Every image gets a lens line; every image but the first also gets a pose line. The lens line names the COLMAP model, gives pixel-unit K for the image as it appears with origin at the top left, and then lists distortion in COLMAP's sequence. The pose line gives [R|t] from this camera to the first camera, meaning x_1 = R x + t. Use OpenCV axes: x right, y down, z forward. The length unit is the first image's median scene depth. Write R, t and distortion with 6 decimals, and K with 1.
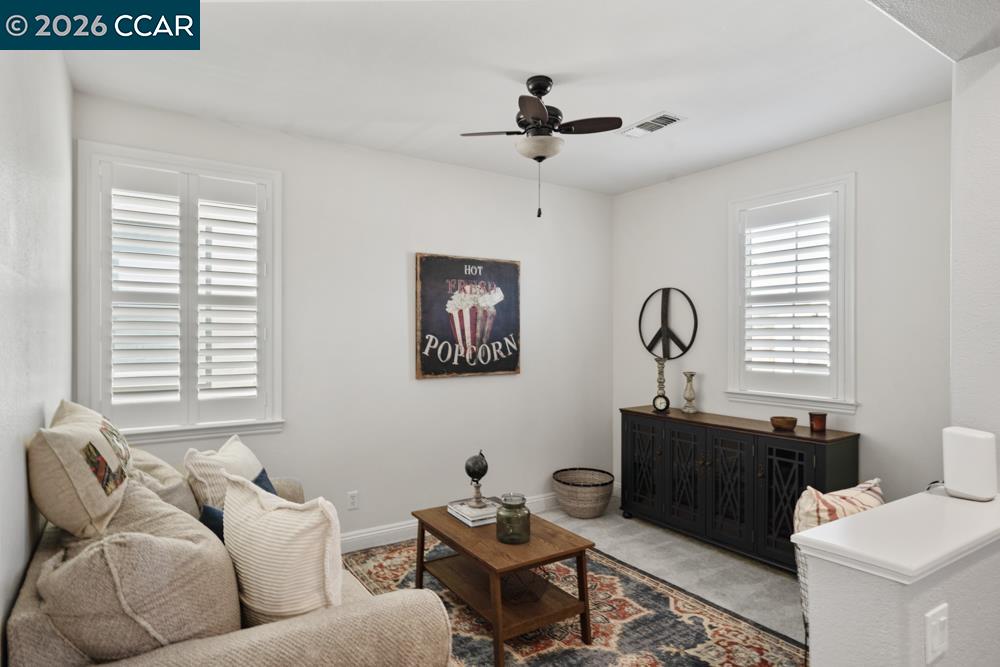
lens RADIAL K [[560.3, 0, 500.0], [0, 560.3, 333.5], [0, 0, 1]] dist [0.000693, 0.000077]
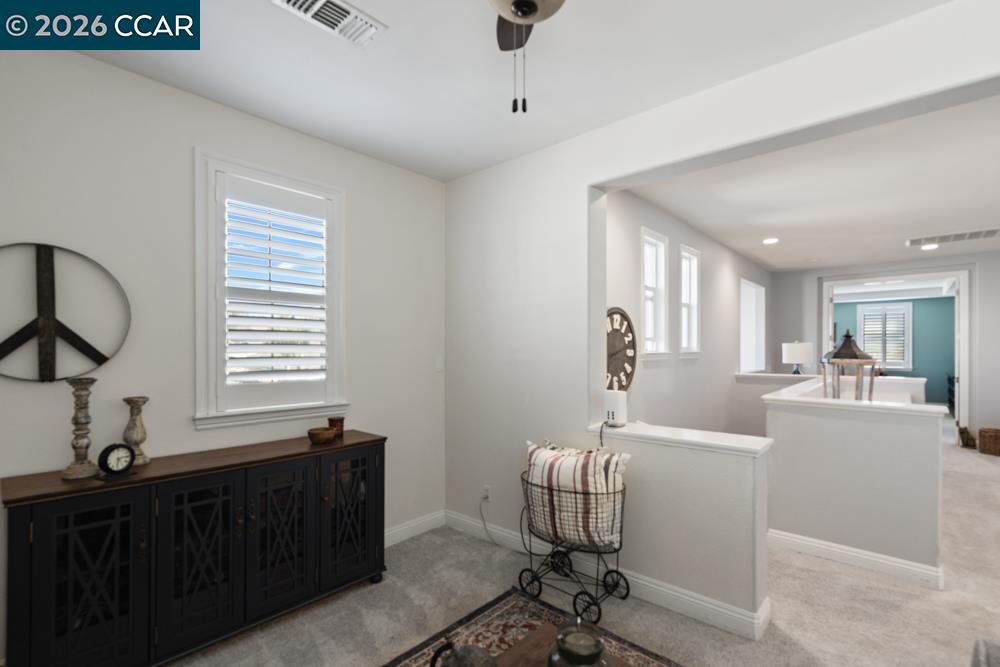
lens RADIAL K [[461.7, 0, 500.2], [0, 461.7, 346.8], [0, 0, 1]] dist [-0.001661, -0.000259]
pose [[-0.251563, 0.000590, 0.967841, -0.261343], [-0.003581, 0.999992, -0.001540, 0.015410], [-0.967834, -0.003854, -0.251559, 0.811000]]
